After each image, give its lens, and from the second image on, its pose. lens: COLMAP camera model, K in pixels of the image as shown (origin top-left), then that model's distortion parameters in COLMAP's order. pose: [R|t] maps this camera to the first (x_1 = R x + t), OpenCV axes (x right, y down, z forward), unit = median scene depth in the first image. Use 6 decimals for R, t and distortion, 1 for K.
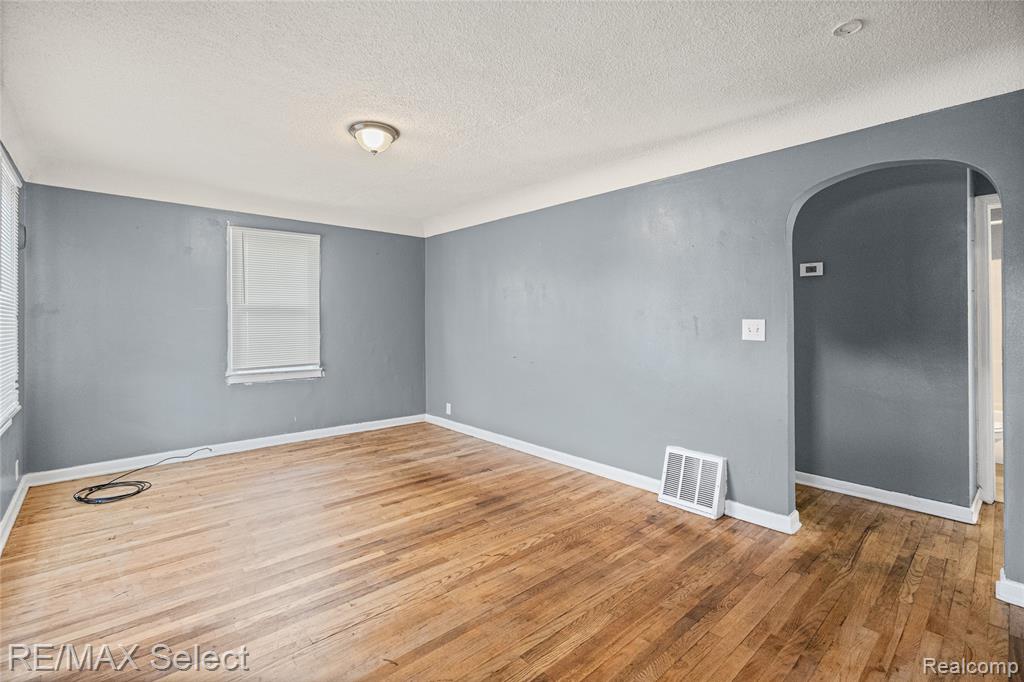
lens RADIAL K [[466.0, 0, 513.2], [0, 466.0, 325.5], [0, 0, 1]] dist [-0.001046, -0.000337]
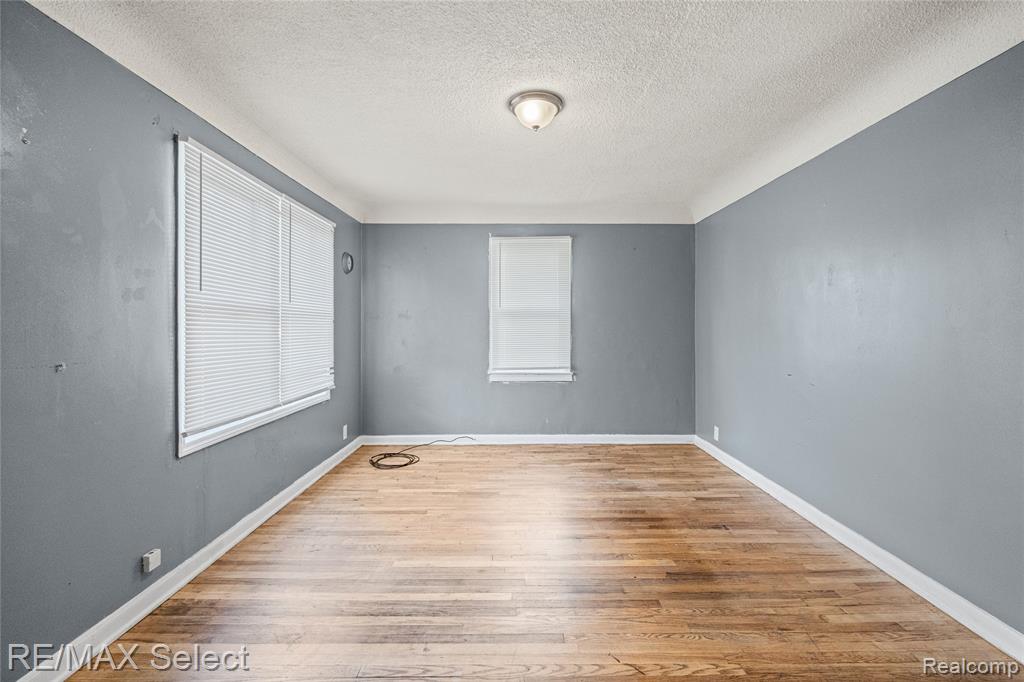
lens RADIAL K [[465.1, 0, 517.2], [0, 465.1, 333.3], [0, 0, 1]] dist [-0.001014, -0.000106]
pose [[0.749091, 0.009600, -0.662398, 0.204966], [-0.004809, 0.999947, 0.009054, 0.002230], [0.662450, -0.003597, 0.749098, 0.275297]]
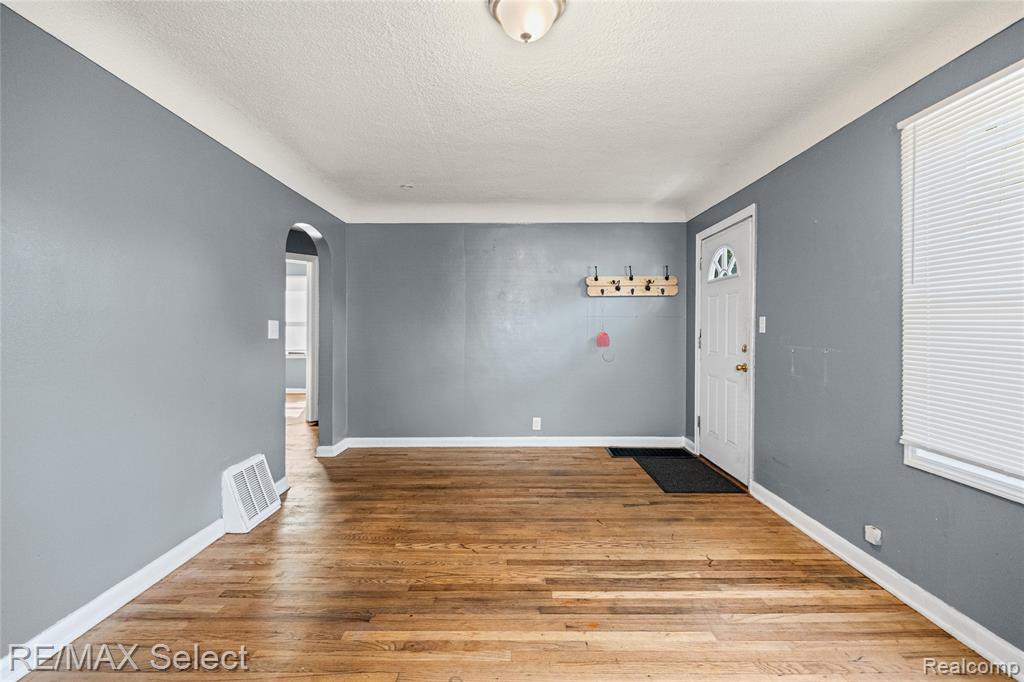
lens RADIAL K [[466.0, 0, 513.2], [0, 466.0, 325.5], [0, 0, 1]] dist [-0.001046, -0.000337]
pose [[-0.744589, 0.001375, 0.667522, -0.569511], [0.001269, 0.999999, -0.000645, 0.001573], [-0.667522, 0.000367, -0.744590, 1.212533]]
